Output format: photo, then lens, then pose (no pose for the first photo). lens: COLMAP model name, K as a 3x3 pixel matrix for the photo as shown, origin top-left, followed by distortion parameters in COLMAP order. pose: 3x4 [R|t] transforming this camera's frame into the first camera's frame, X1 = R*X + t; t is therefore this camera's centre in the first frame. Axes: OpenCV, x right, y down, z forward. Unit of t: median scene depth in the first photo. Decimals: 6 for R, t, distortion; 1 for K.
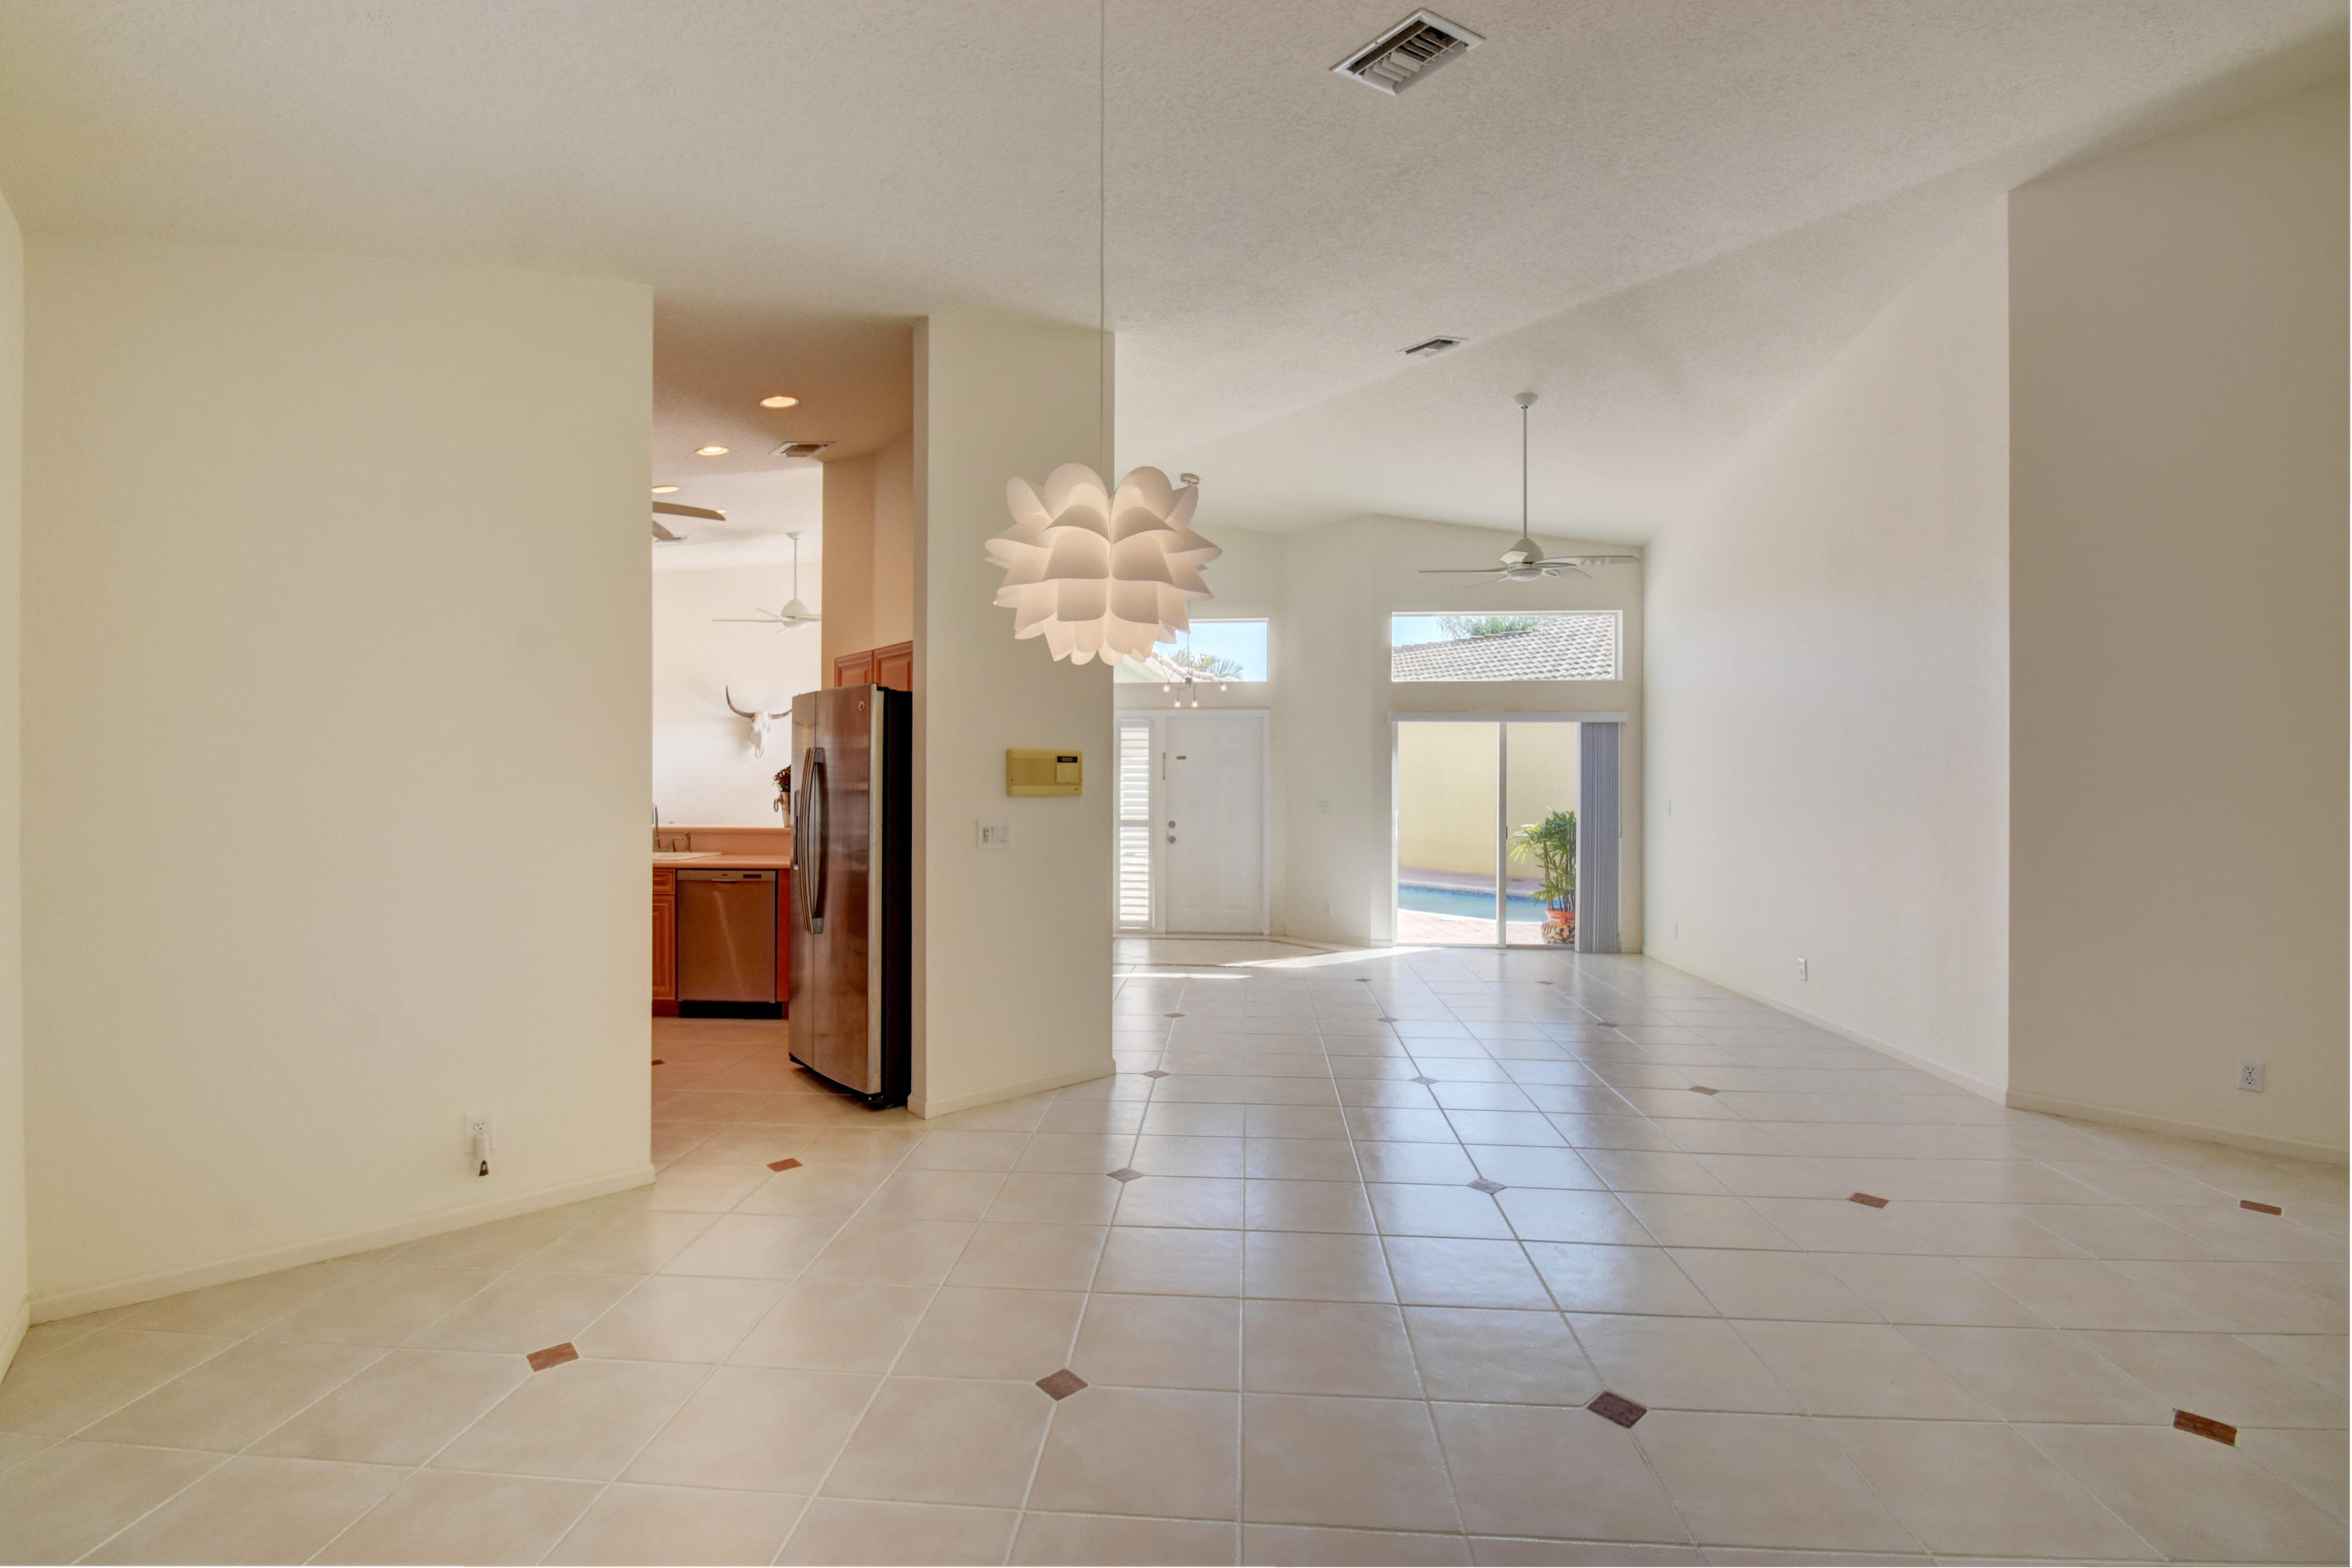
lens RADIAL K [[1025.5, 0, 1181.1], [0, 1025.5, 780.8], [0, 0, 1]] dist [0.006136, -0.012777]
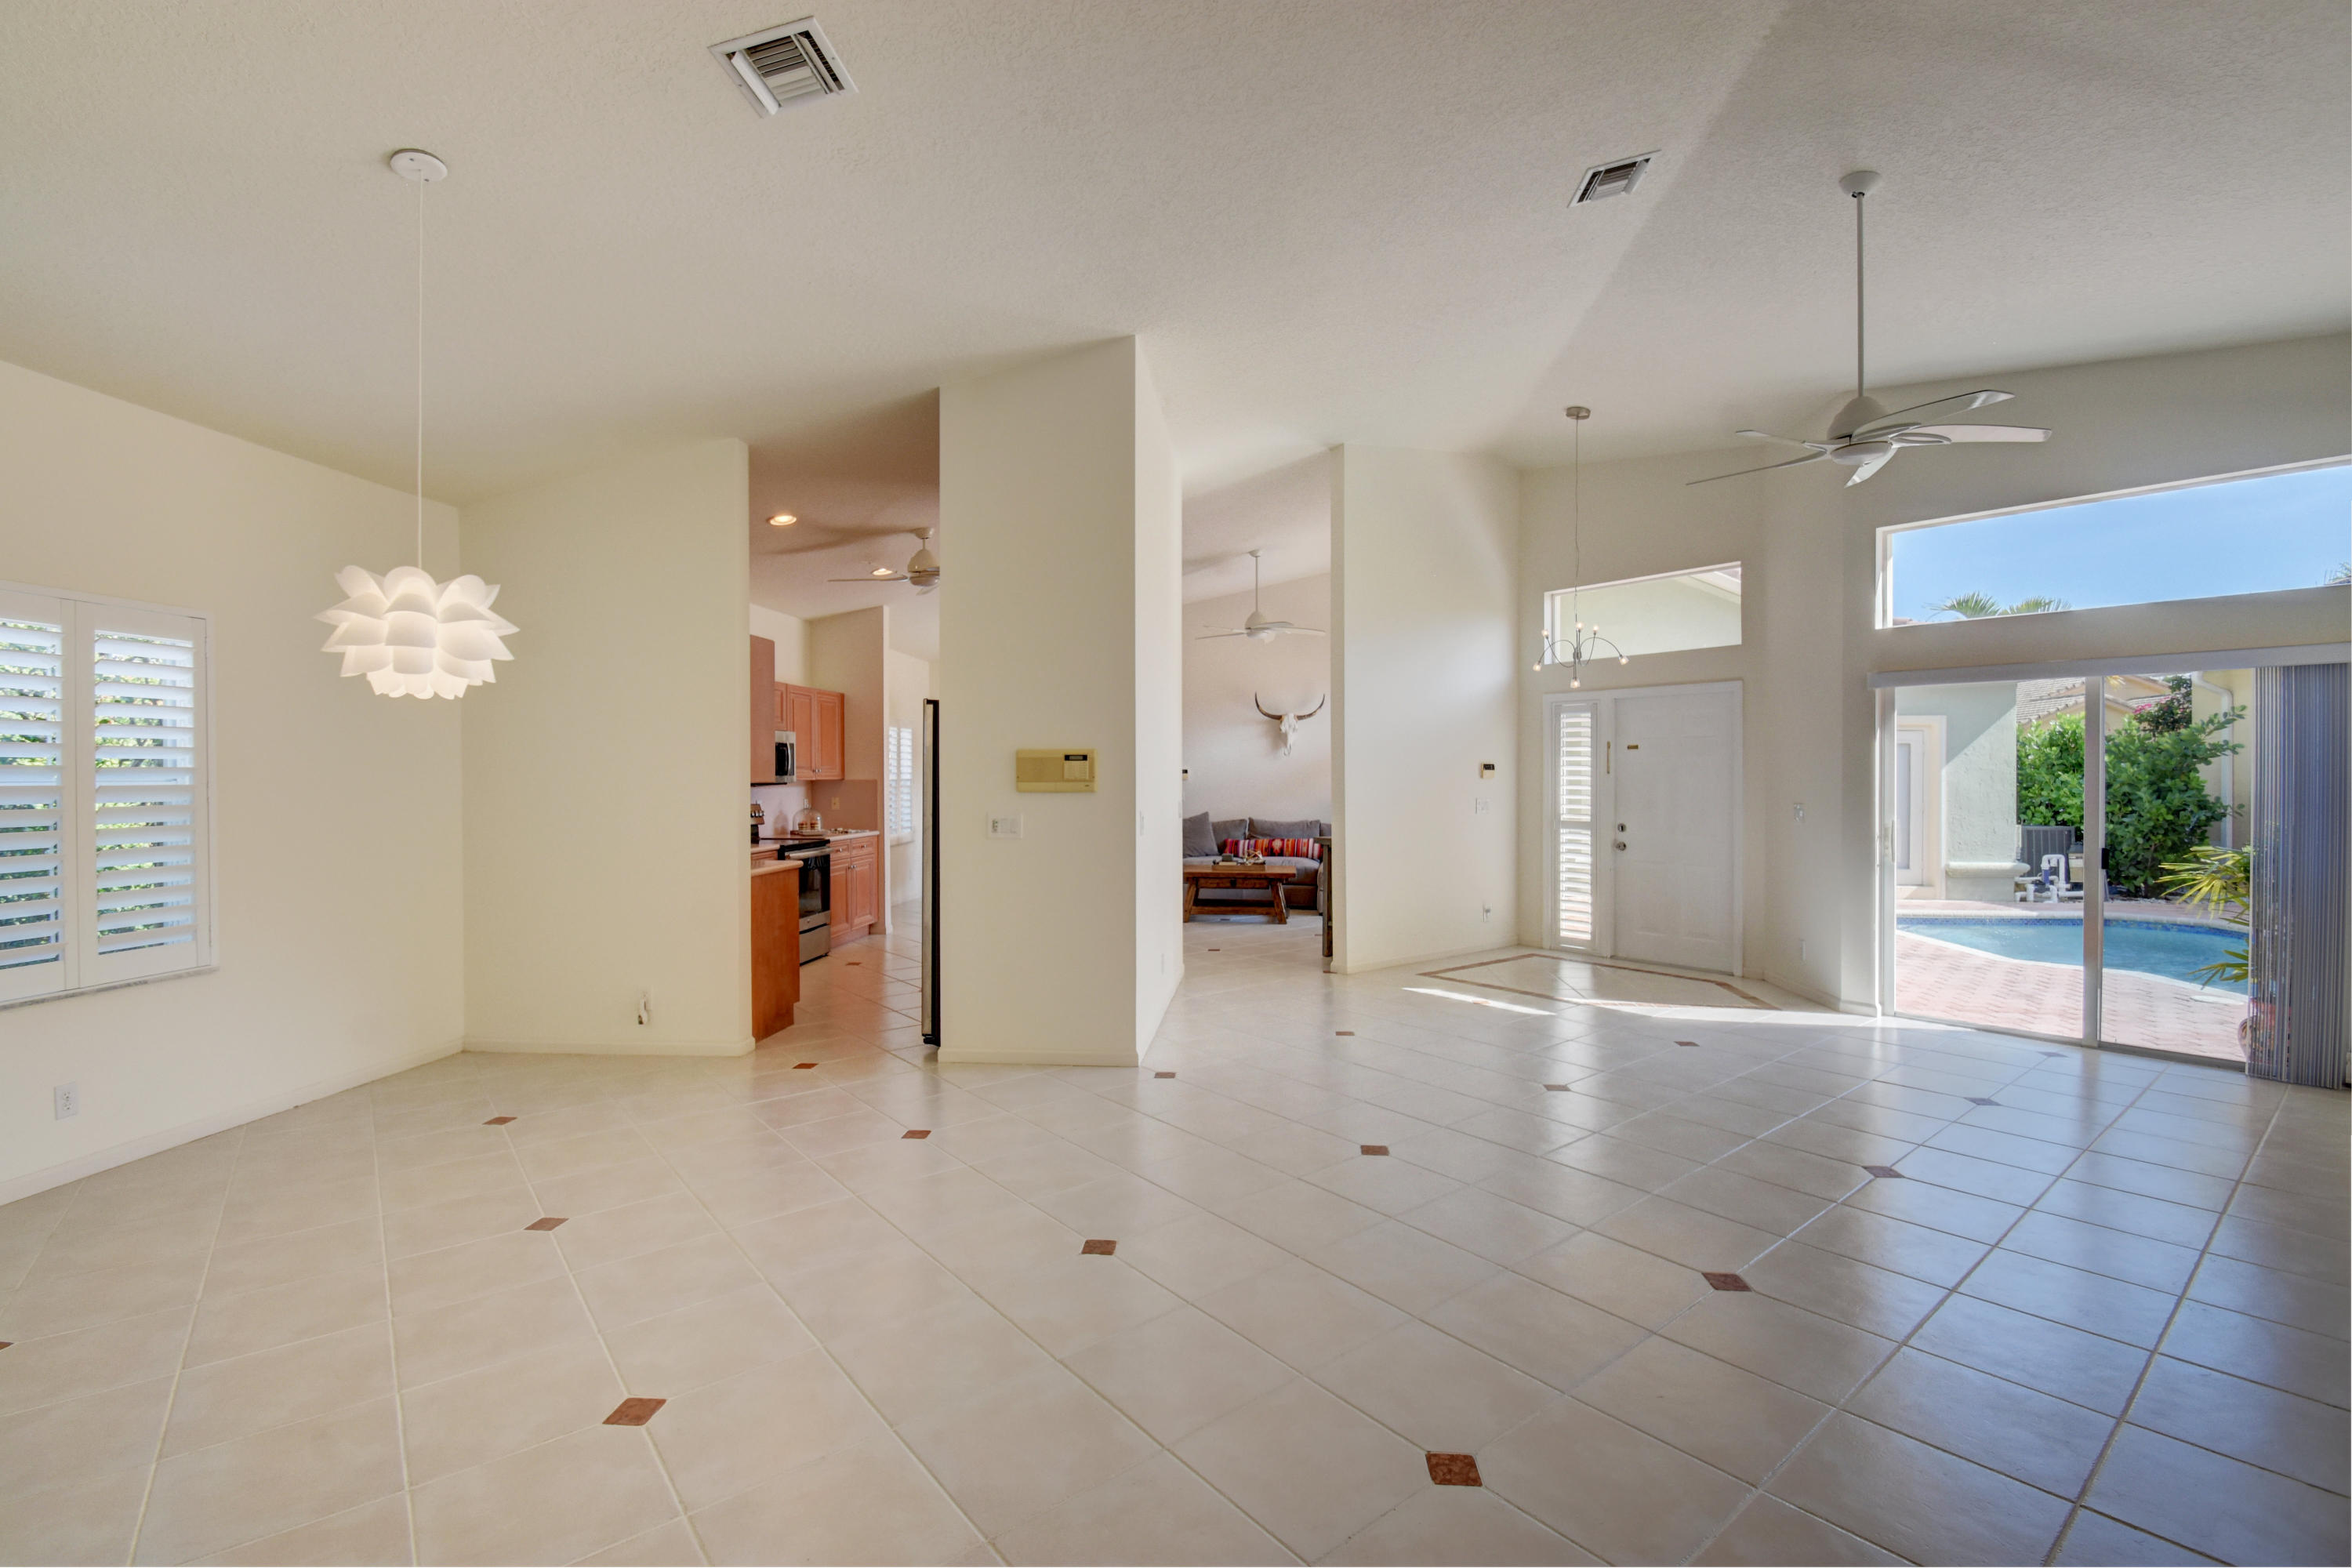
lens RADIAL K [[1038.7, 0, 1164.4], [0, 1038.7, 790.8], [0, 0, 1]] dist [-0.001848, 0.000306]
pose [[0.684583, 0.006919, -0.728902, 0.369465], [0.004443, 0.999897, 0.013665, -0.000532], [0.728921, -0.012594, 0.684482, 0.166068]]
